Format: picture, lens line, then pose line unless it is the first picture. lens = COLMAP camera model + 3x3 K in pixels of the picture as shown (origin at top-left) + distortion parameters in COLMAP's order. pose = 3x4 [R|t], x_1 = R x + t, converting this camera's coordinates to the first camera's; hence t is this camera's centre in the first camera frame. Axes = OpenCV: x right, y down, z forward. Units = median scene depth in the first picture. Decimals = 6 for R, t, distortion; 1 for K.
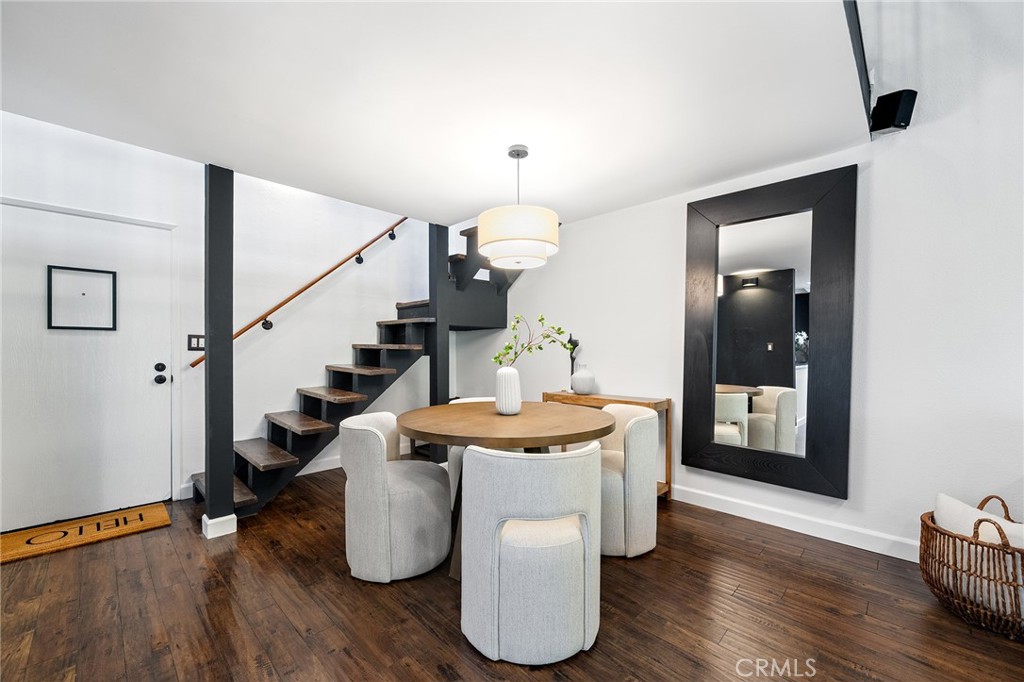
lens RADIAL K [[421.6, 0, 512.0], [0, 421.6, 341.0], [0, 0, 1]] dist [-0.000845, -0.000075]
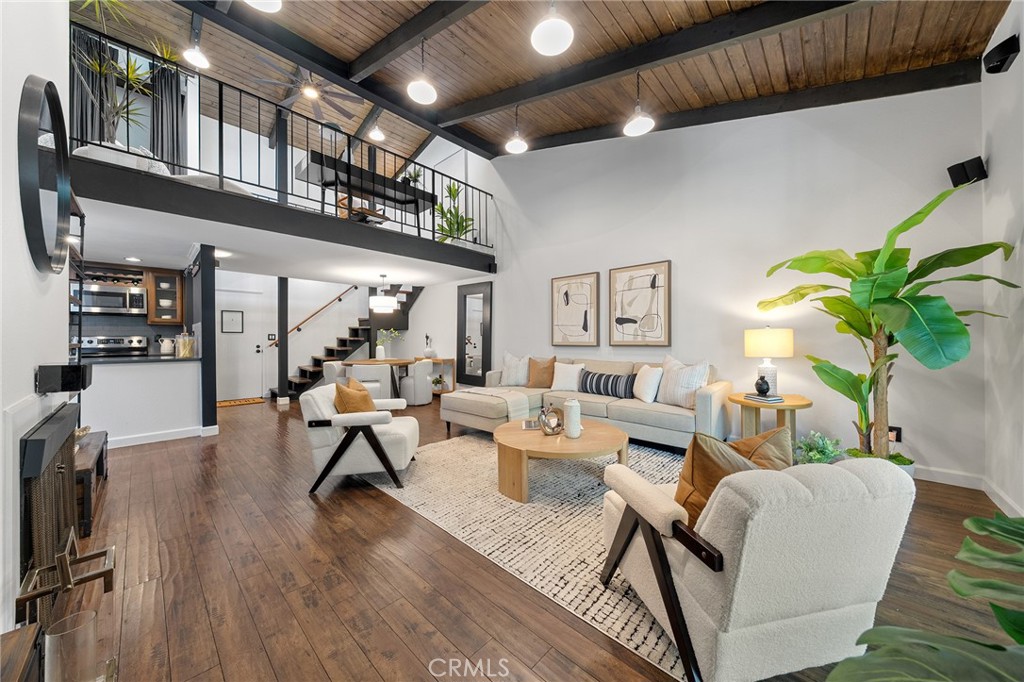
lens RADIAL K [[355.8, 0, 510.2], [0, 355.8, 336.7], [0, 0, 1]] dist [0.000256, -0.000126]
pose [[0.999784, -0.000025, 0.020790, 0.684750], [-0.000226, 0.999927, 0.012083, -0.025932], [-0.020789, -0.012085, 0.999711, -1.241381]]
